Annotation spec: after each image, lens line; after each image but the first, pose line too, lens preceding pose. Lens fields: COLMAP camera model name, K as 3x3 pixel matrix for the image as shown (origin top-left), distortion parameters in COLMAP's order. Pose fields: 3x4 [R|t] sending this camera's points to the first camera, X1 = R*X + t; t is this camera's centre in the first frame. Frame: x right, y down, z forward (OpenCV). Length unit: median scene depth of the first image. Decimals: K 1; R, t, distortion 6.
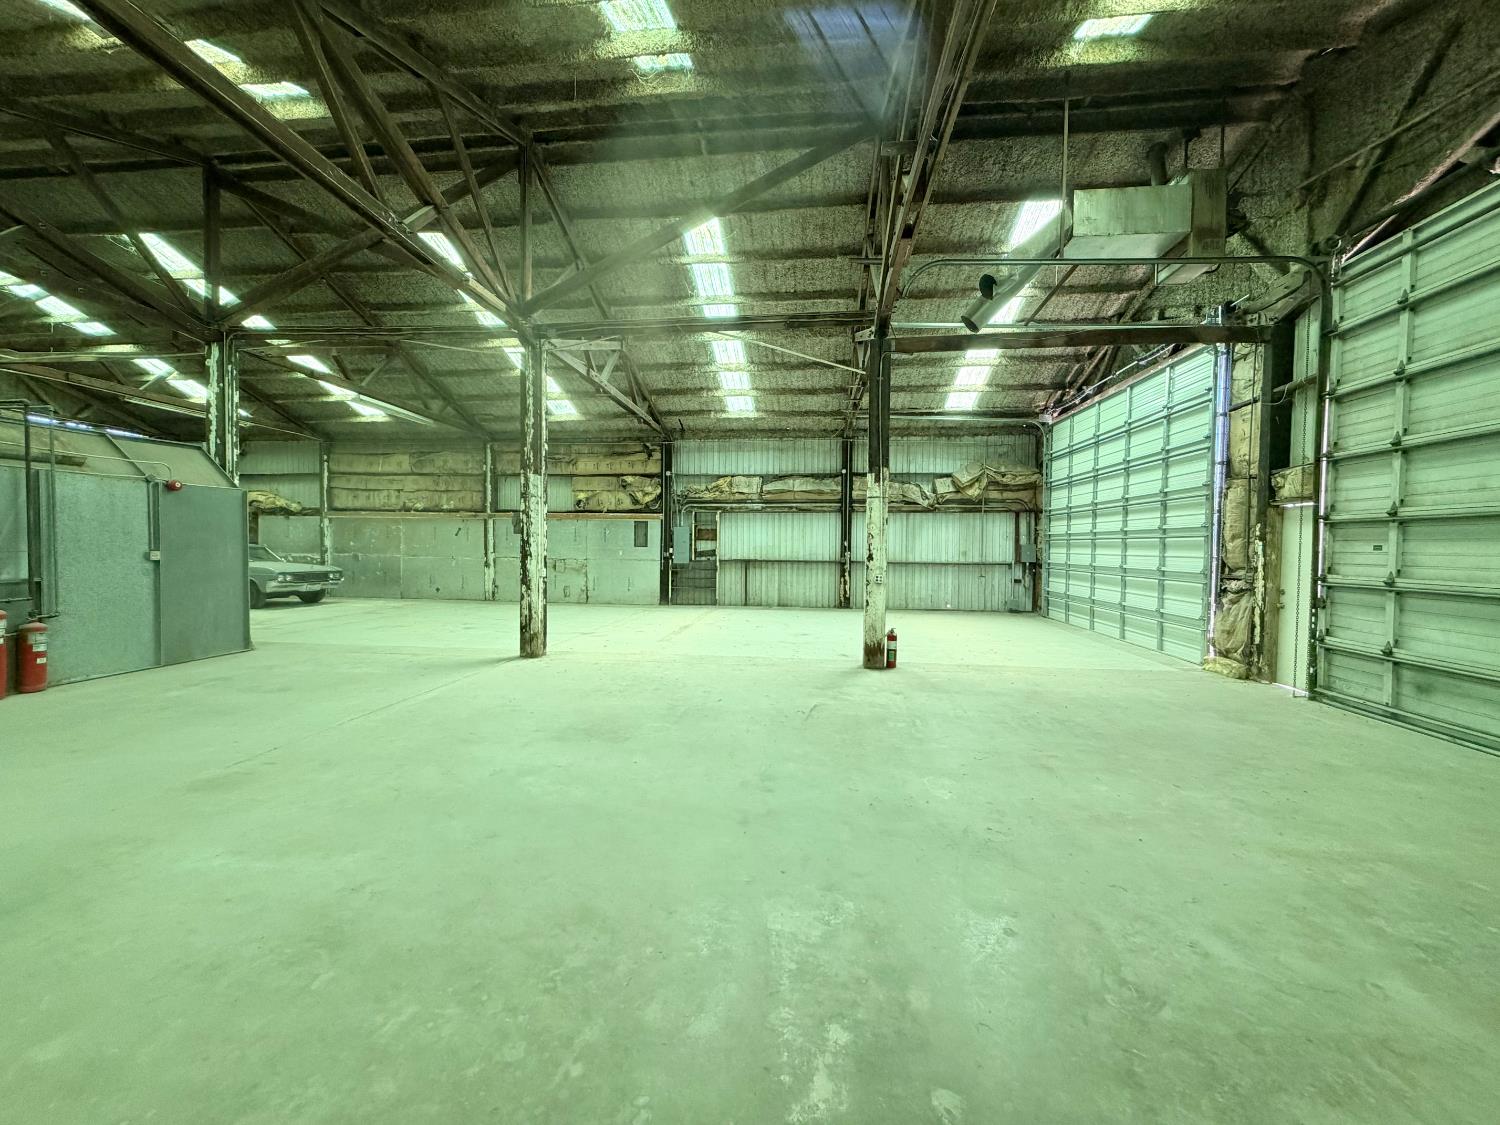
lens RADIAL K [[597.1, 0, 743.2], [0, 597.1, 577.8], [0, 0, 1]] dist [0.003470, -0.000856]
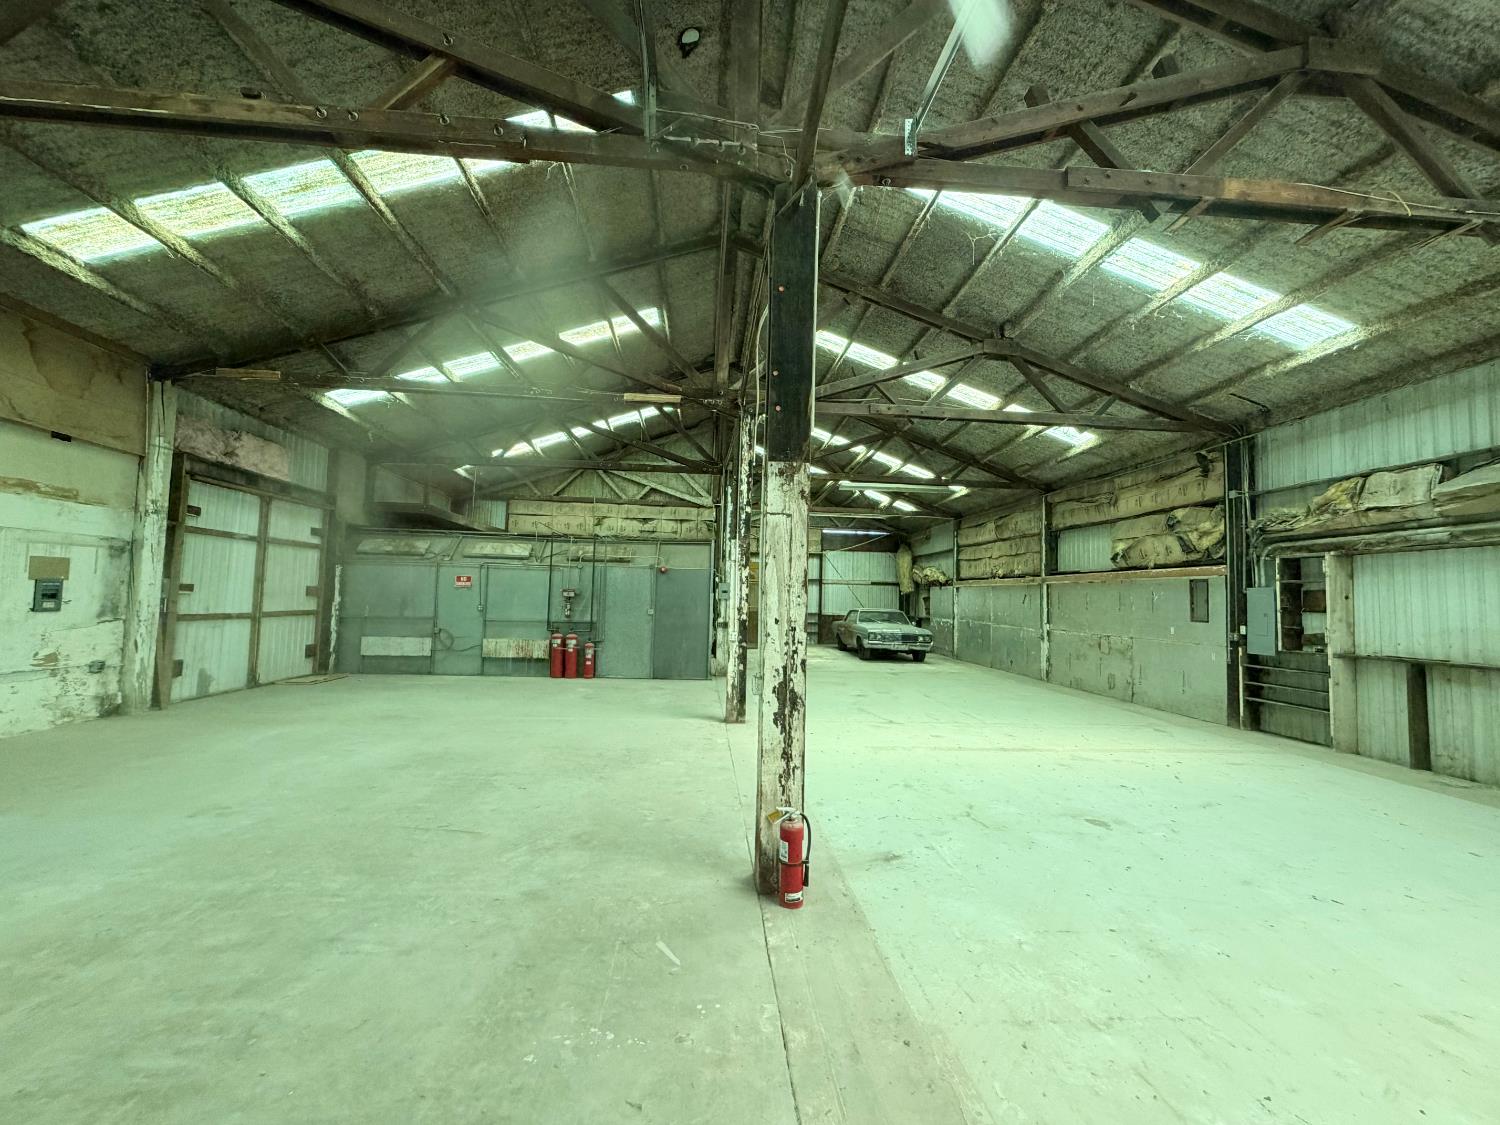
lens RADIAL K [[597.1, 0, 745.7], [0, 597.1, 560.8], [0, 0, 1]] dist [0.003470, -0.000856]
pose [[0.183629, -0.069188, -0.980558, 0.684106], [-0.077462, 0.993399, -0.084601, -0.053700], [0.979939, 0.091491, 0.177058, 0.885237]]
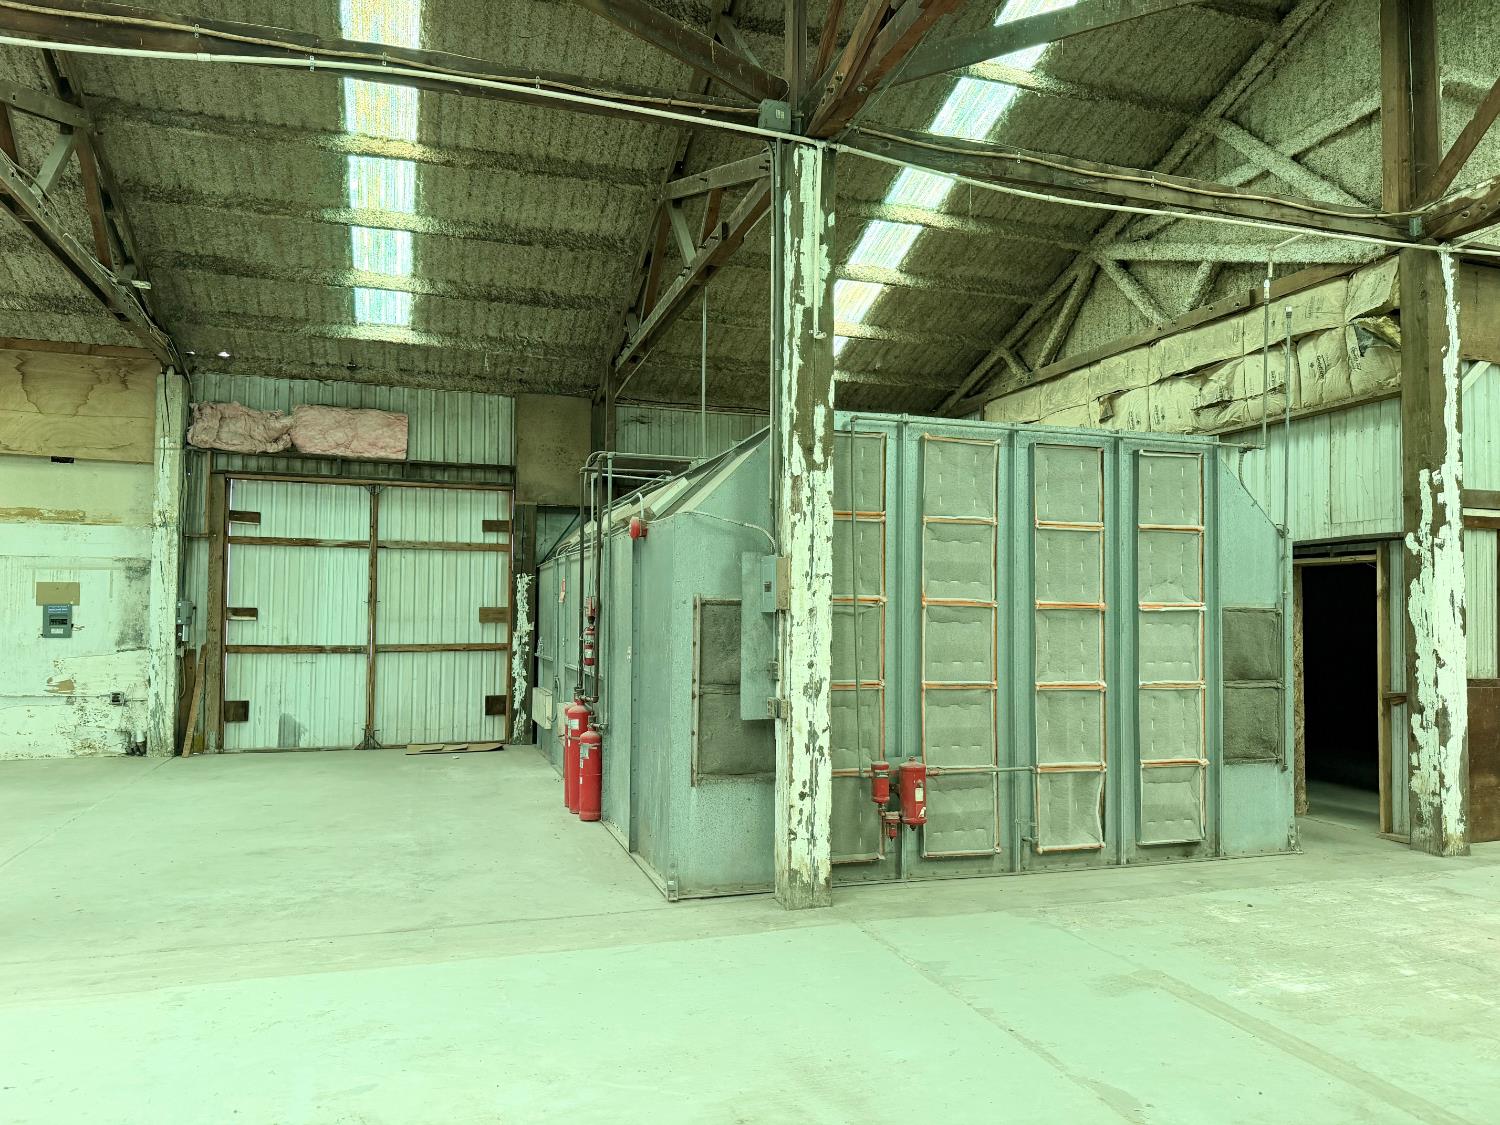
lens RADIAL K [[1052.4, 0, 759.0], [0, 1052.4, 571.4], [0, 0, 1]] dist [0.066229, -0.089920]
pose [[-0.910344, -0.035491, -0.412329, -0.630960], [-0.042088, 0.999090, 0.006926, -0.122759], [0.411708, 0.023659, -0.911009, 1.847011]]
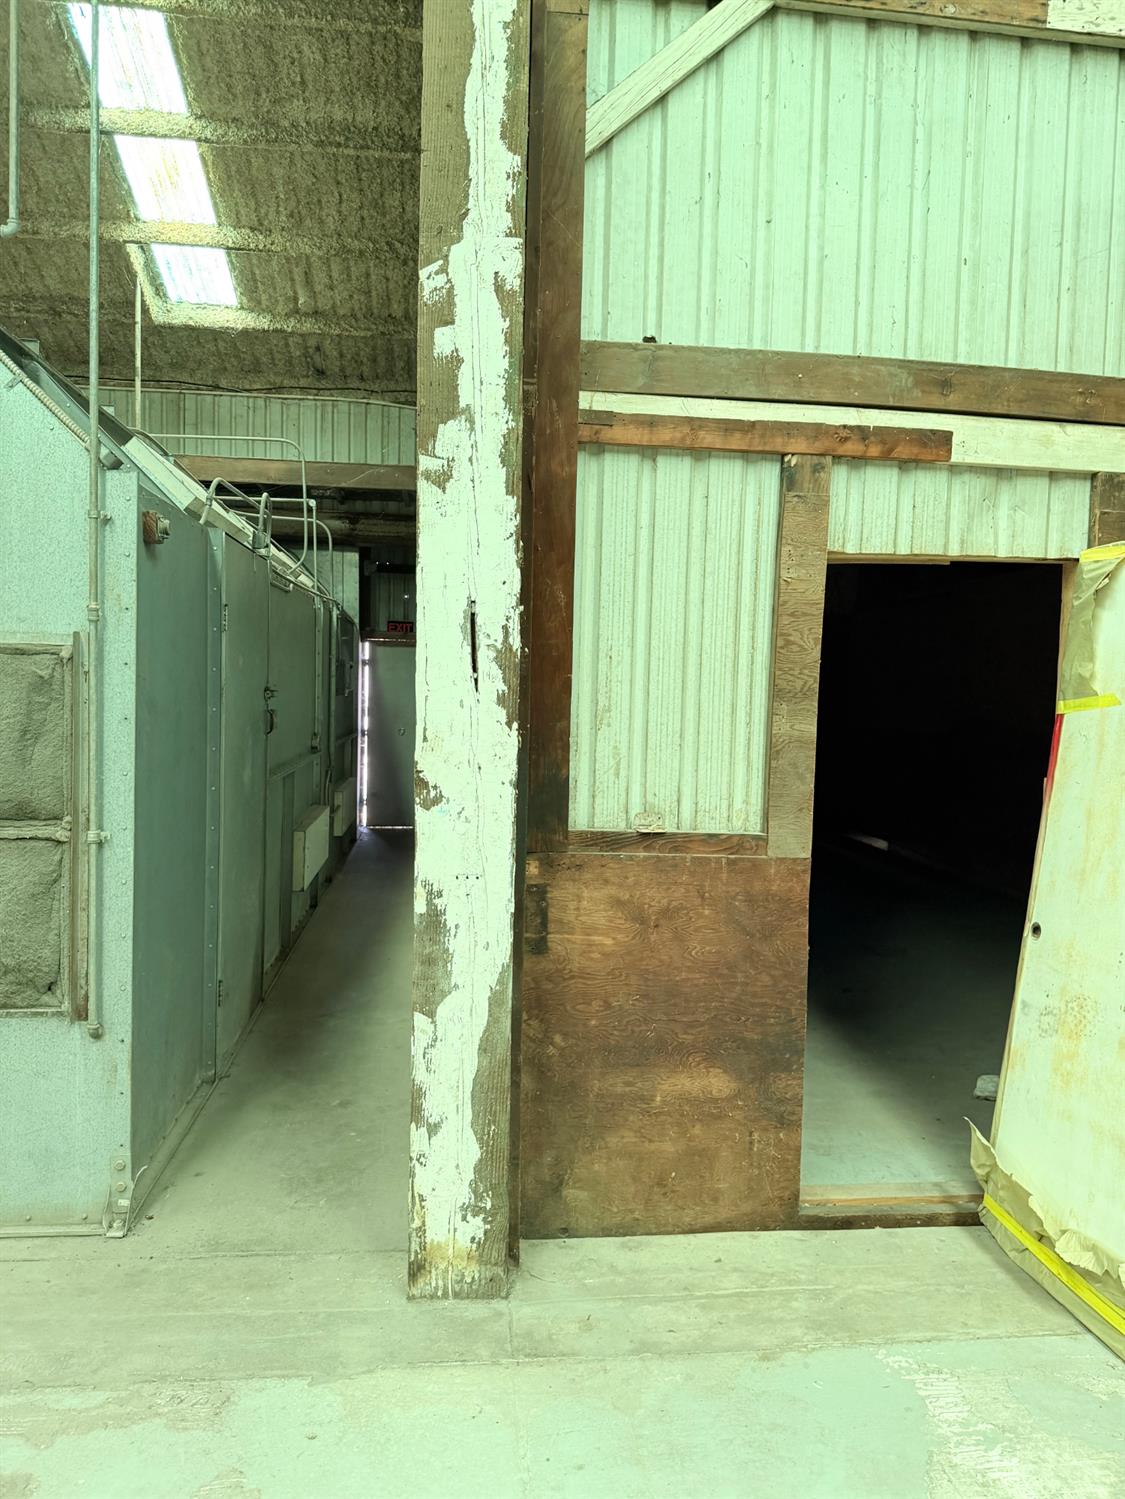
lens RADIAL K [[1051.7, 0, 568.7], [0, 1051.7, 741.6], [0, 0, 1]] dist [0.066229, -0.089920]
pose [[-0.974768, -0.023890, -0.221937, -1.574074], [-0.048440, 0.993202, 0.105842, -0.117116], [0.217900, 0.113922, -0.969300, 1.575493]]
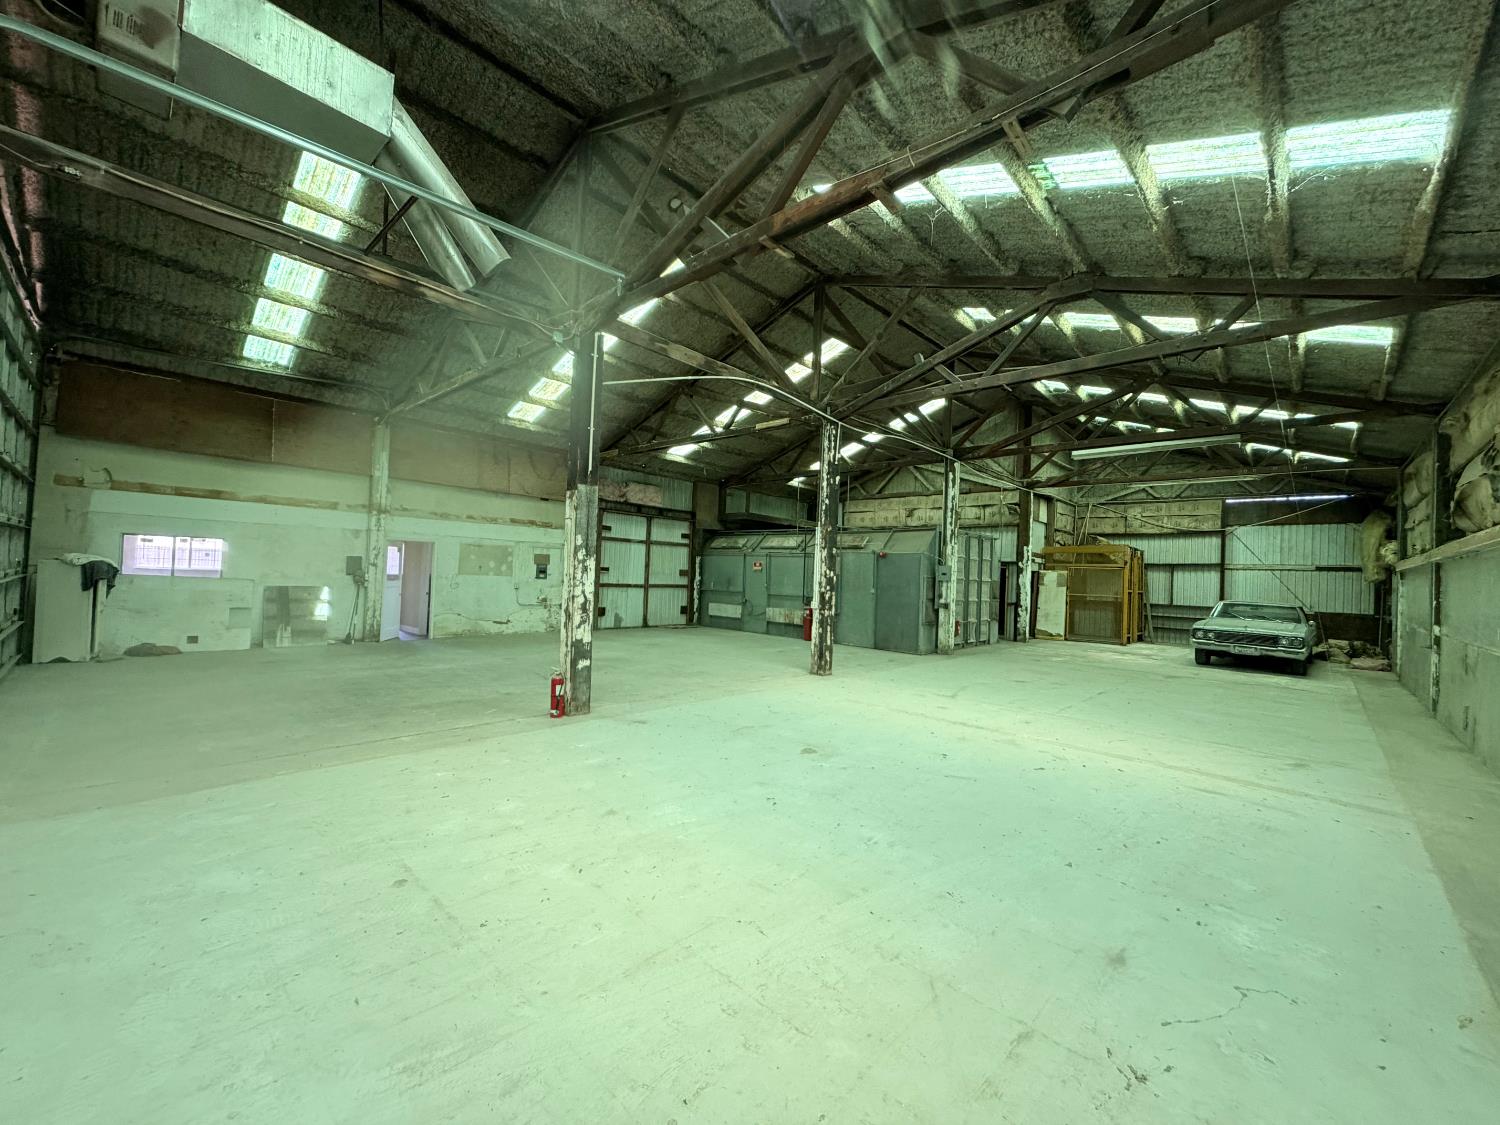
lens RADIAL K [[597.1, 0, 744.7], [0, 597.1, 561.0], [0, 0, 1]] dist [0.003470, -0.000856]
pose [[-0.604762, -0.052980, -0.794642, 0.773766], [-0.088943, 0.996036, 0.001283, -0.092687], [0.791424, 0.071454, -0.607077, 1.722192]]
